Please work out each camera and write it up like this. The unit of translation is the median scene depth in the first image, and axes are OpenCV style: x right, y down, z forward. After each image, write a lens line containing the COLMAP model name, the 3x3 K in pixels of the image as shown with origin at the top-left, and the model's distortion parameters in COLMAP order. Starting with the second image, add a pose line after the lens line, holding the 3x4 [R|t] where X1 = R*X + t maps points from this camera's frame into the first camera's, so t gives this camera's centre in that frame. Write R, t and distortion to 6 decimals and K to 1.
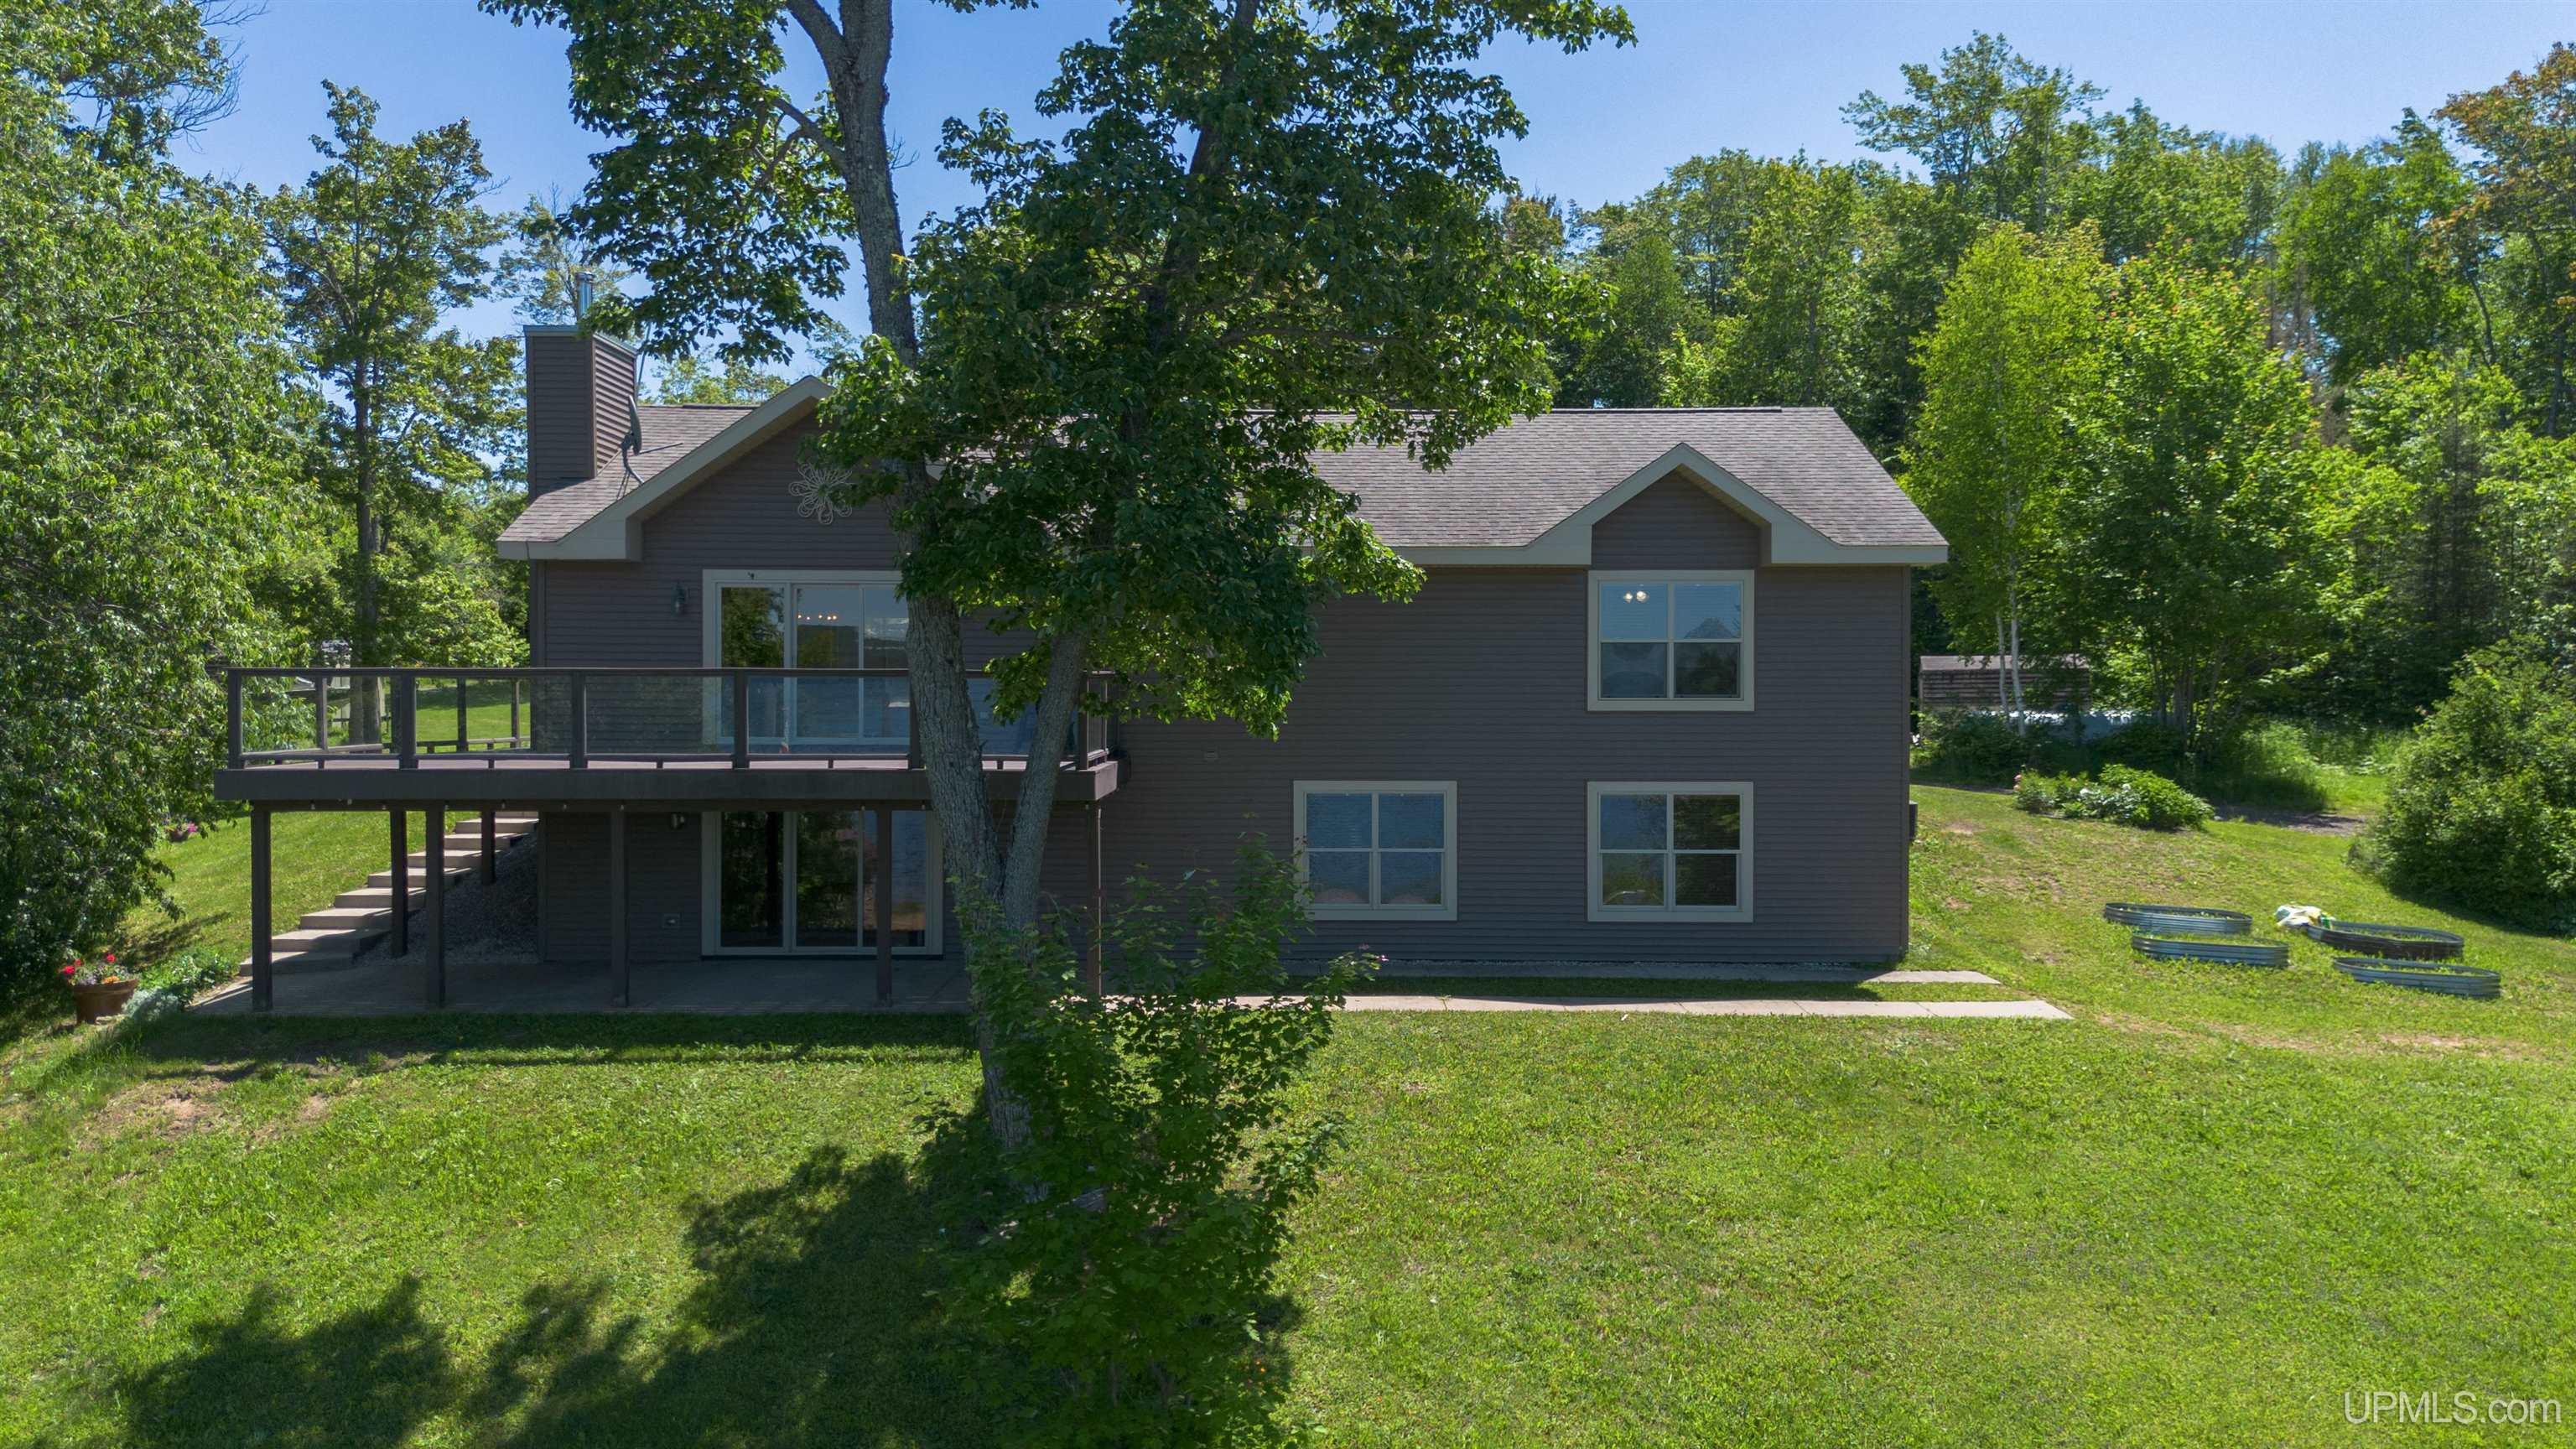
lens RADIAL K [[1879.0, 0, 1288.0], [0, 1879.0, 724.5], [0, 0, 1]] dist [0.009646, -0.001976]
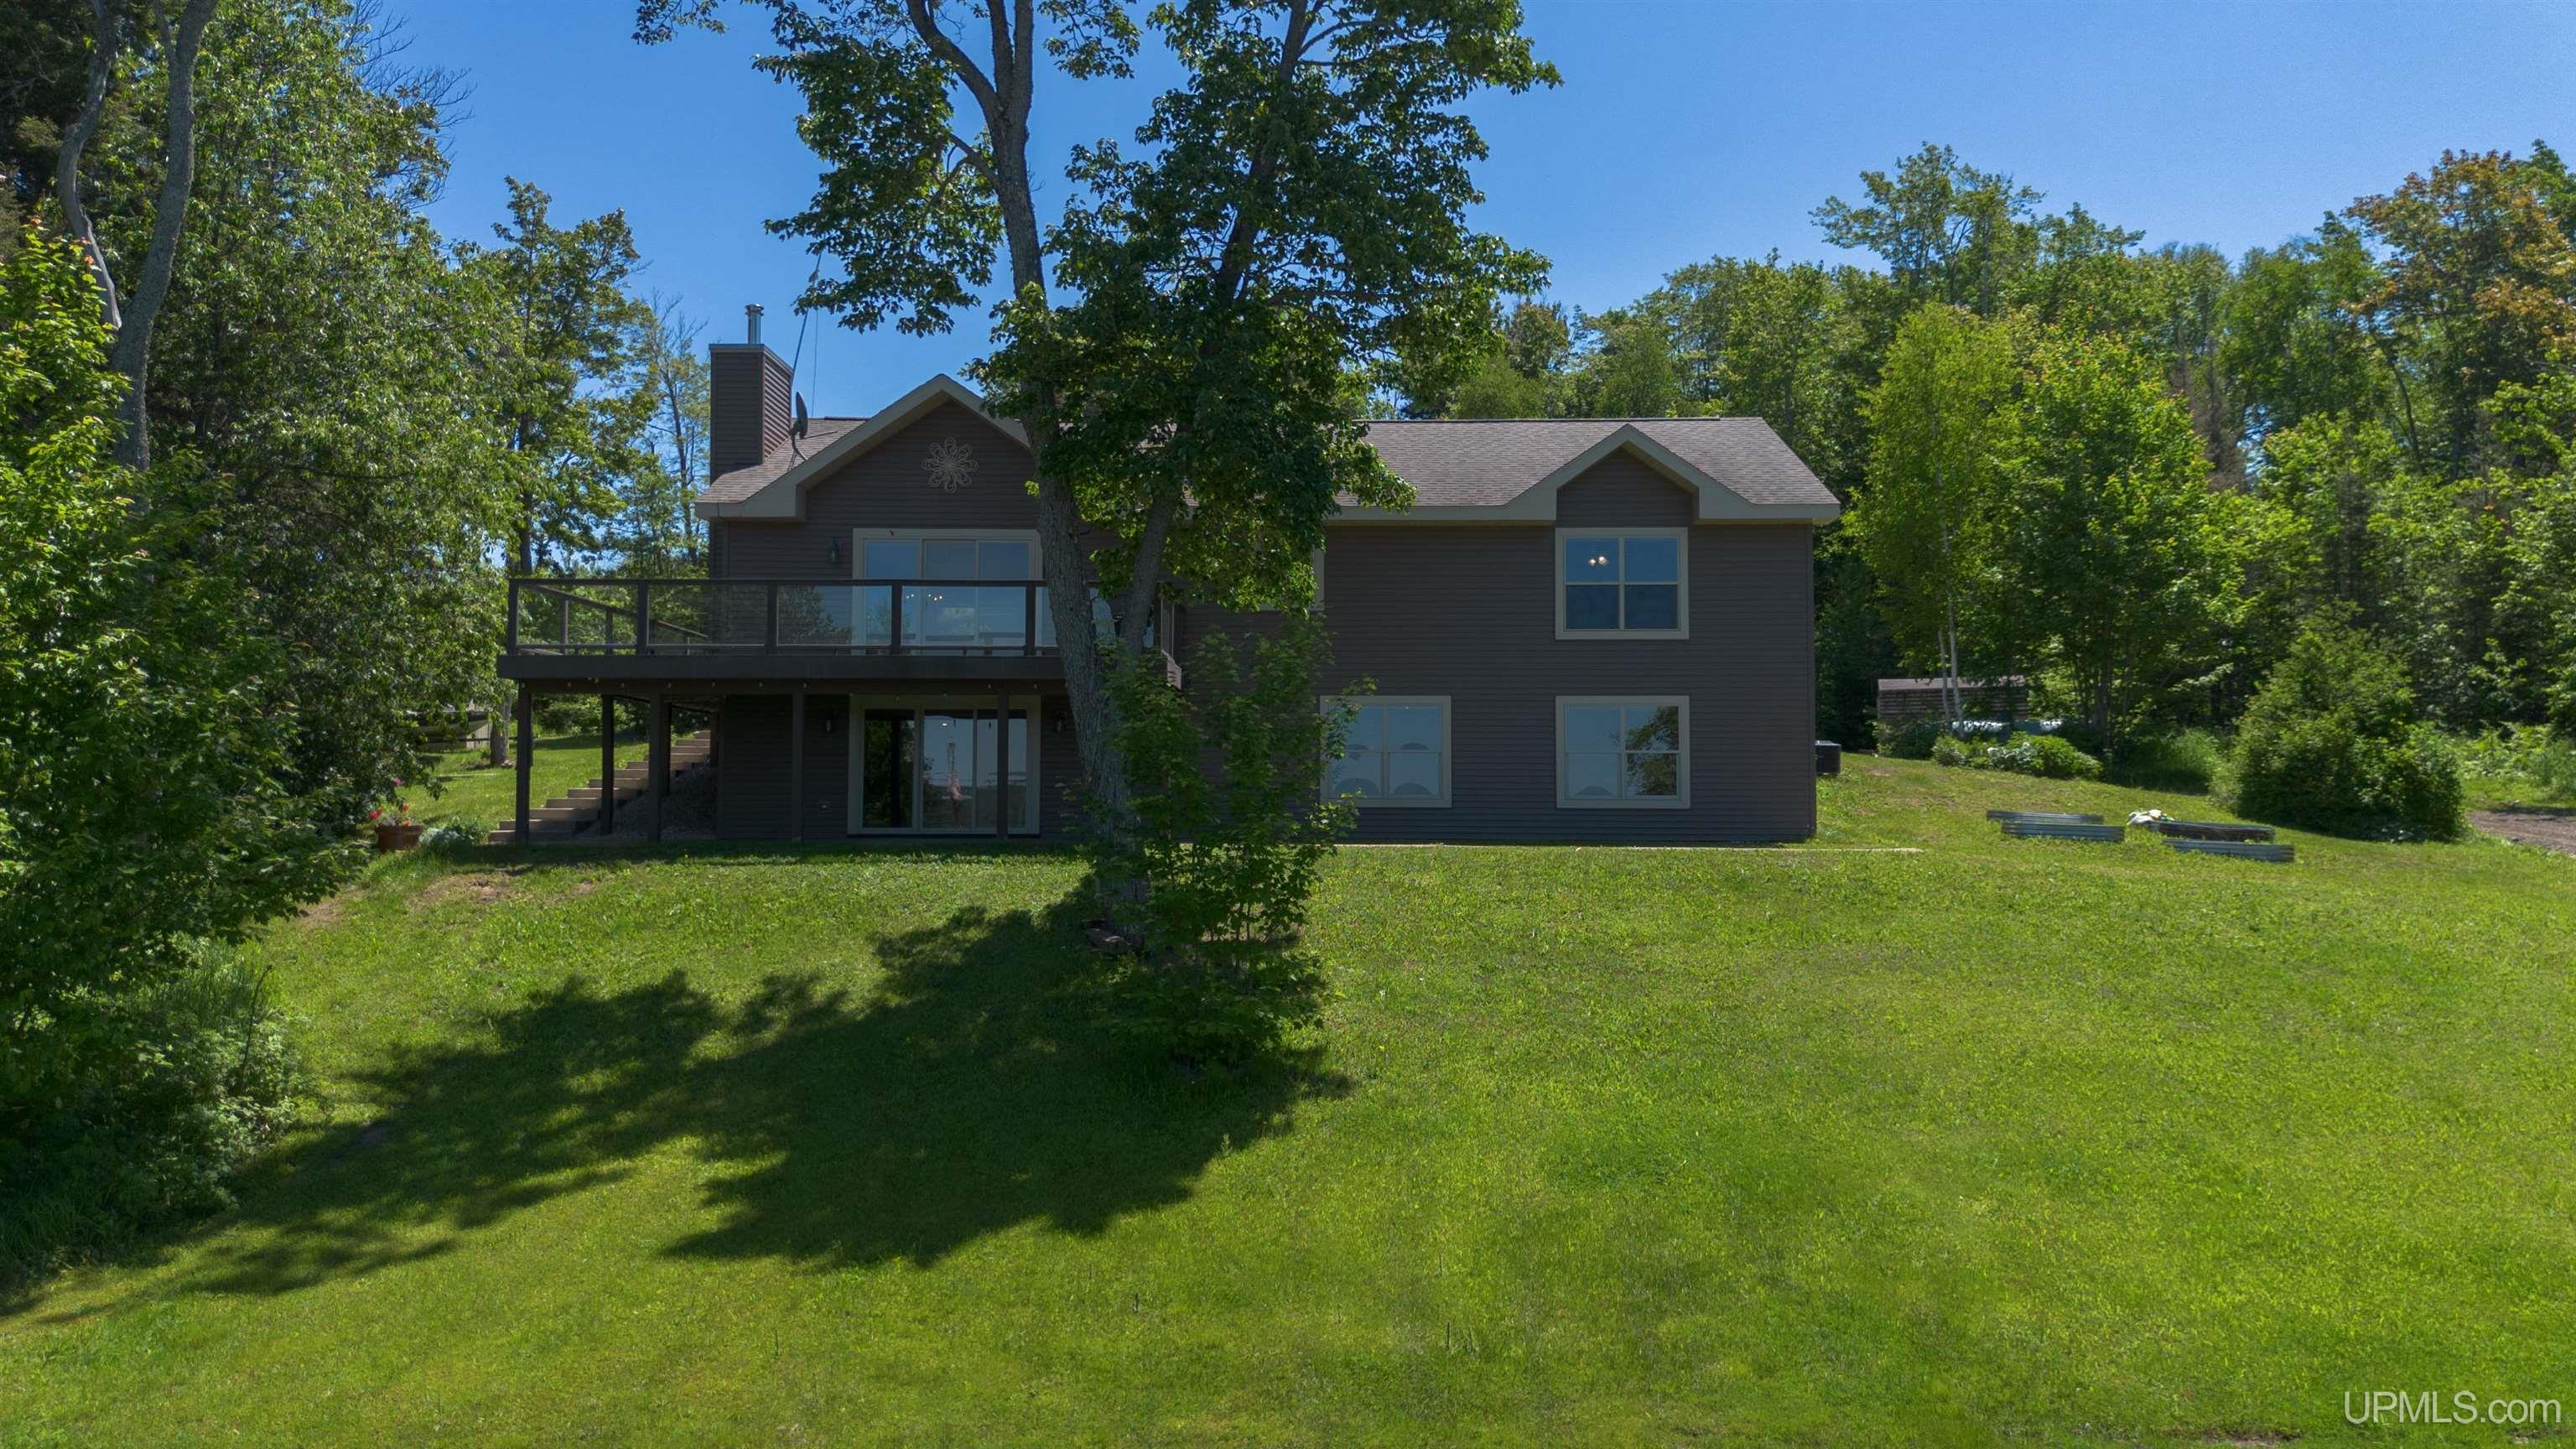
lens RADIAL K [[1879.0, 0, 1288.0], [0, 1879.0, 724.5], [0, 0, 1]] dist [0.009646, -0.001976]
pose [[0.999892, -0.001556, -0.014601, -0.000390], [0.000523, 0.997511, -0.070516, 0.126174], [0.014674, 0.070501, 0.997404, -0.225025]]
